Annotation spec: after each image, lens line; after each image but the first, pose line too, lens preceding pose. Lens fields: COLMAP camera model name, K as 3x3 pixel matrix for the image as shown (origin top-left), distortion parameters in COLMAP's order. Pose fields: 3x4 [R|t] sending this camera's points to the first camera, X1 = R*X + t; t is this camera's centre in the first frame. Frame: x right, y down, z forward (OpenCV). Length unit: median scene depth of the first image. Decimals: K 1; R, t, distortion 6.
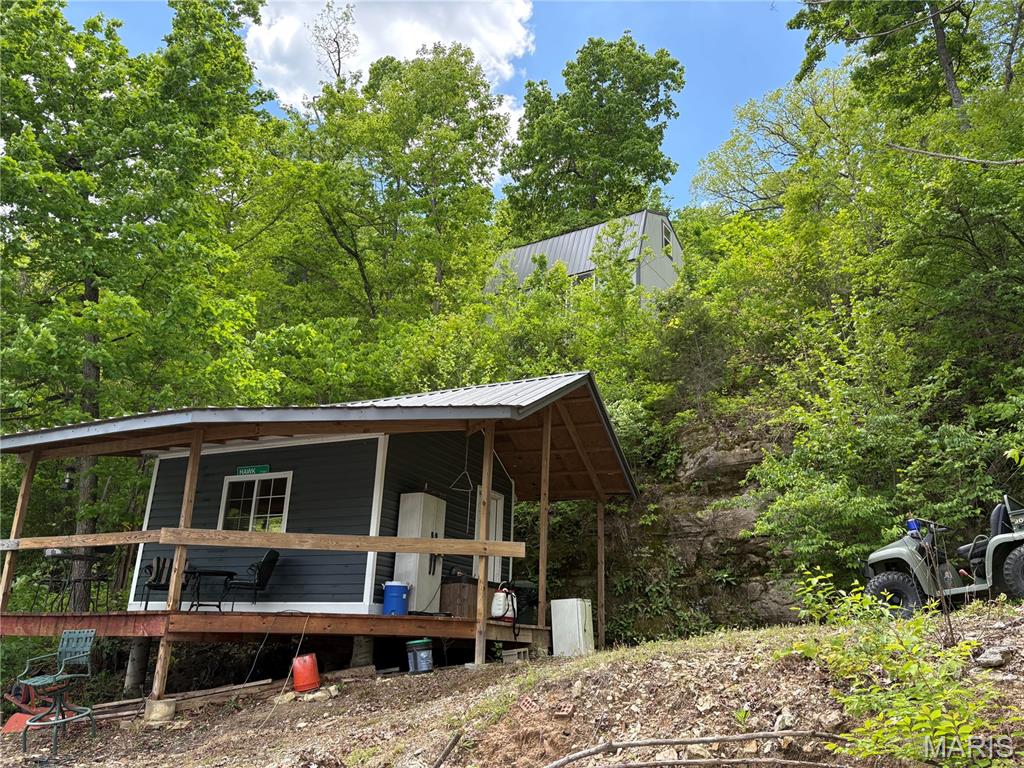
lens RADIAL K [[760.3, 0, 497.6], [0, 760.3, 388.1], [0, 0, 1]] dist [0.003368, 0.000519]
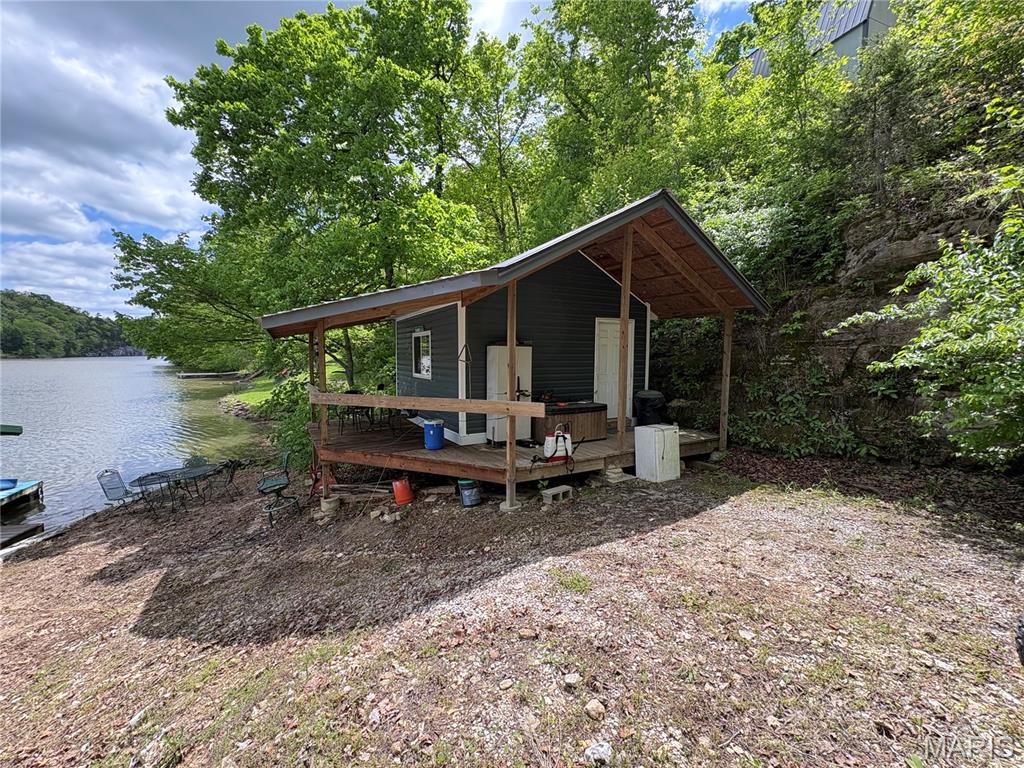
lens RADIAL K [[404.3, 0, 512.0], [0, 404.3, 384.0], [0, 0, 1]] dist [-0.000492, -0.000173]
pose [[0.818070, 0.008001, -0.575063, 0.259679], [0.206519, 0.929126, 0.306716, 0.007006], [0.536760, -0.369677, 0.758437, 0.487270]]
